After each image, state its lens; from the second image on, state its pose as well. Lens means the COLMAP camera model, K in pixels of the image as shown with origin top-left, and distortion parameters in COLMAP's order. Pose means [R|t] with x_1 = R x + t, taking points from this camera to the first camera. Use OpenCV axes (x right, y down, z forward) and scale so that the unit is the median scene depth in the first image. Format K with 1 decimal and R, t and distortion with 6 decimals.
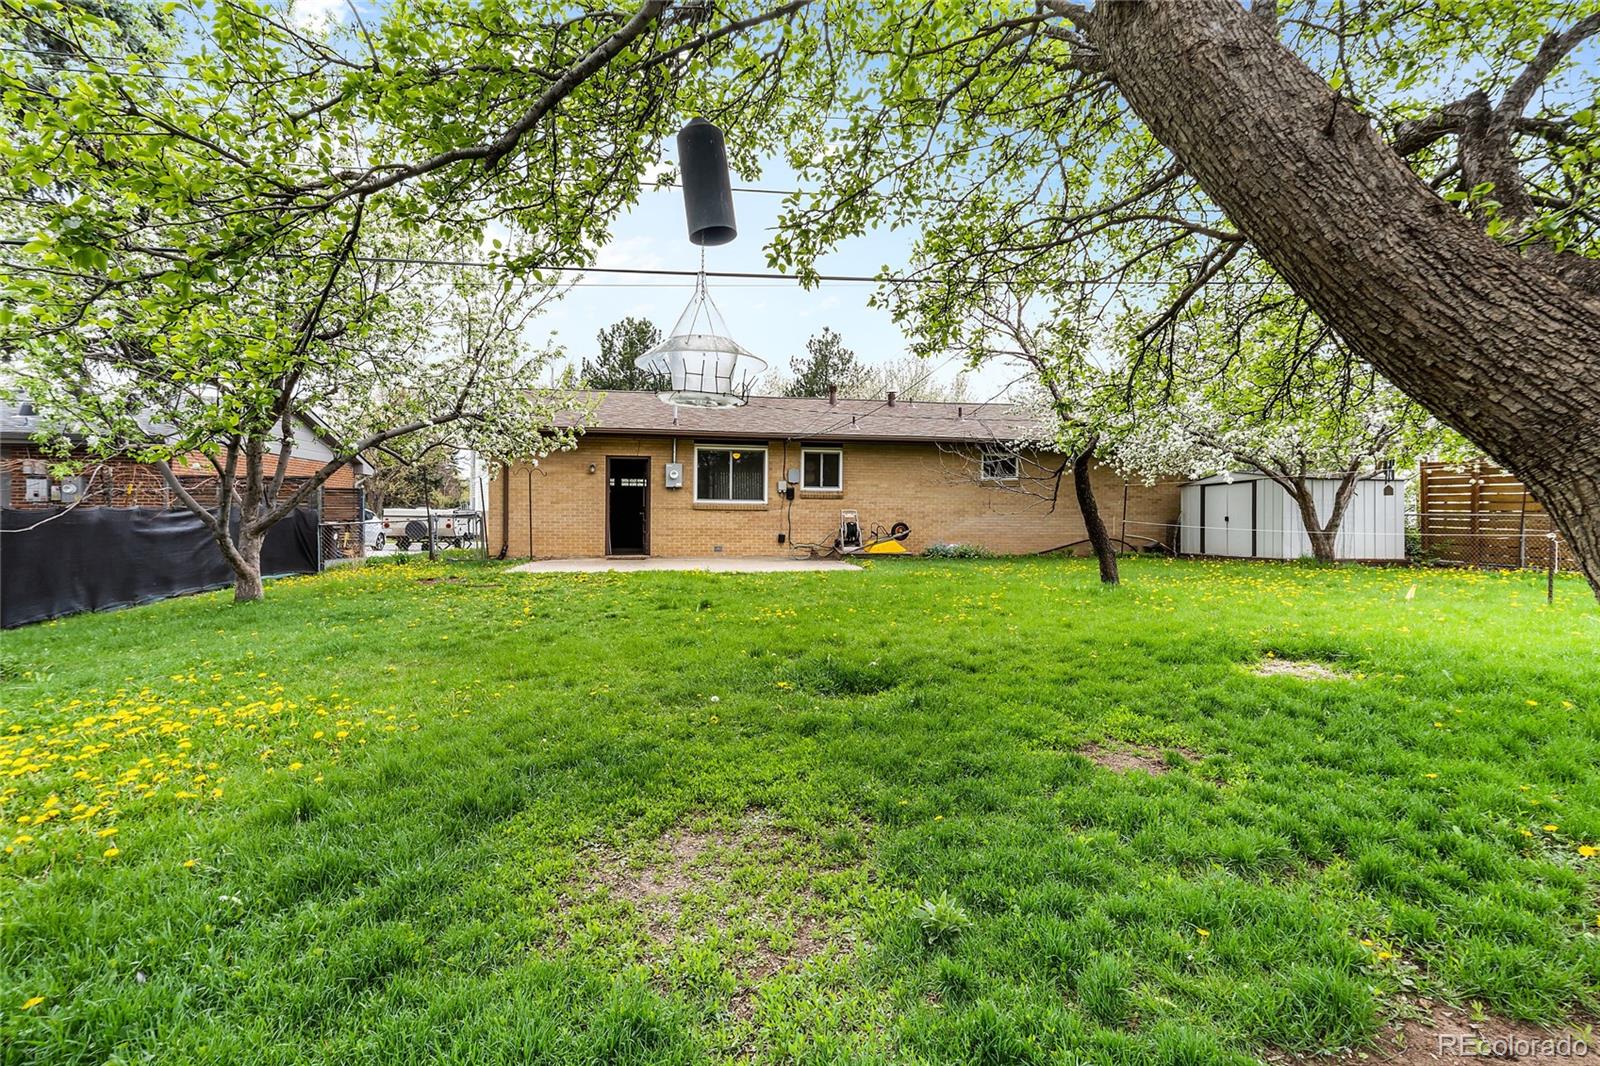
lens RADIAL K [[735.7, 0, 805.9], [0, 735.7, 496.7], [0, 0, 1]] dist [-0.003415, 0.000233]
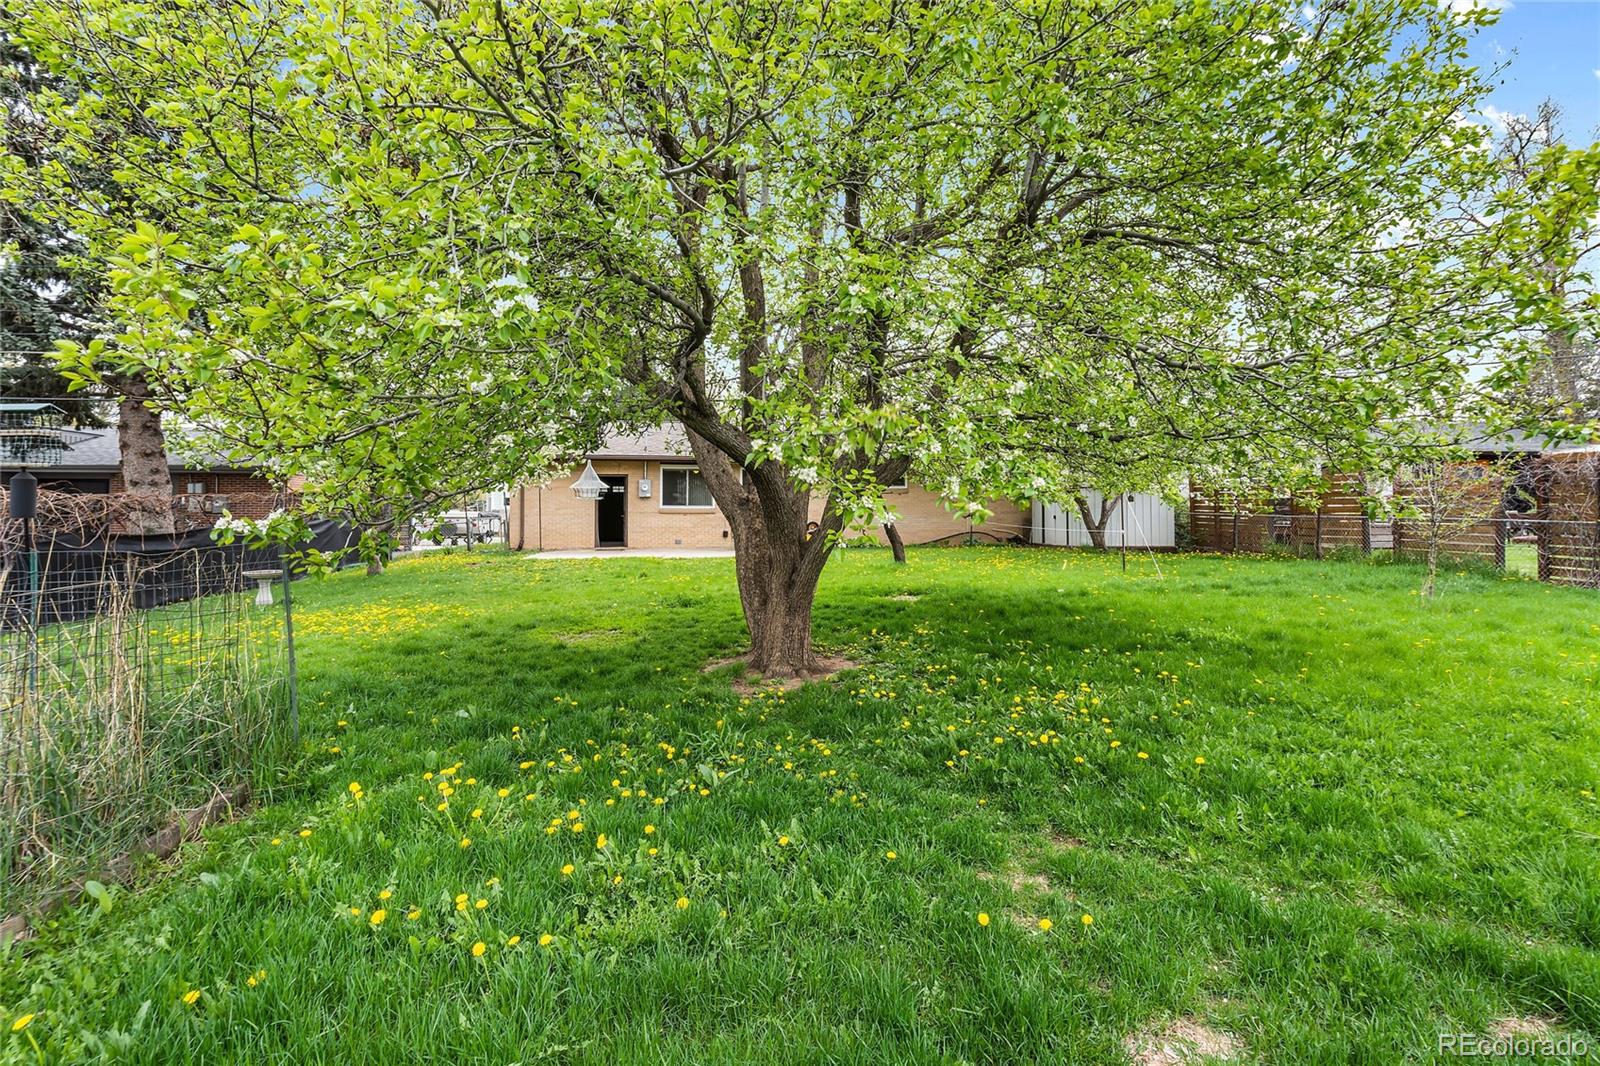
lens RADIAL K [[735.7, 0, 805.9], [0, 735.7, 496.7], [0, 0, 1]] dist [-0.003415, 0.000233]
pose [[0.999869, -0.007787, -0.014176, 0.135697], [0.007927, 0.999920, 0.009811, -0.023963], [0.014098, -0.009922, 0.999851, -0.348787]]
